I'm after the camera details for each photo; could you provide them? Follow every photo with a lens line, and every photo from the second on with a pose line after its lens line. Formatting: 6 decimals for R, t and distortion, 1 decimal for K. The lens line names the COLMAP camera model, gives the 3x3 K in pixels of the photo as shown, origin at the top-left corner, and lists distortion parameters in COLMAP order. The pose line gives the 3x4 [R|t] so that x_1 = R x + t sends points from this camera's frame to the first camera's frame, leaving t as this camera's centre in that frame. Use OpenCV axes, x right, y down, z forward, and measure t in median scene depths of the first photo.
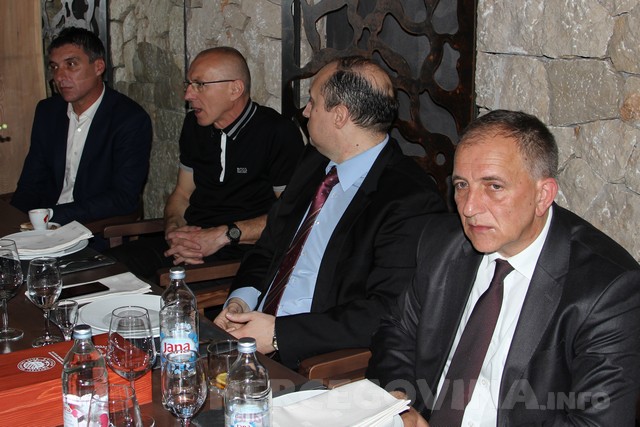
lens RADIAL K [[965.4, 0, 319.8], [0, 965.4, 214.9], [0, 0, 1]] dist [0.087095, 0.000000]
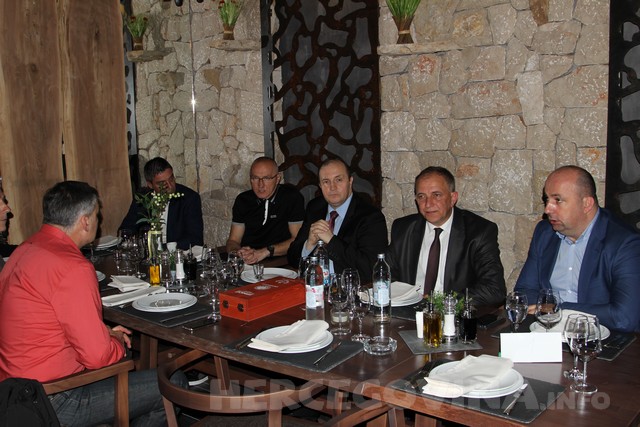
lens RADIAL K [[965.4, 0, 320.4], [0, 965.4, 214.2], [0, 0, 1]] dist [0.087095, 0.000000]
pose [[0.941896, -0.056895, 0.331050, -0.637453], [0.106970, 0.985047, -0.135057, 0.222680], [-0.318416, 0.162622, 0.933898, -0.837595]]
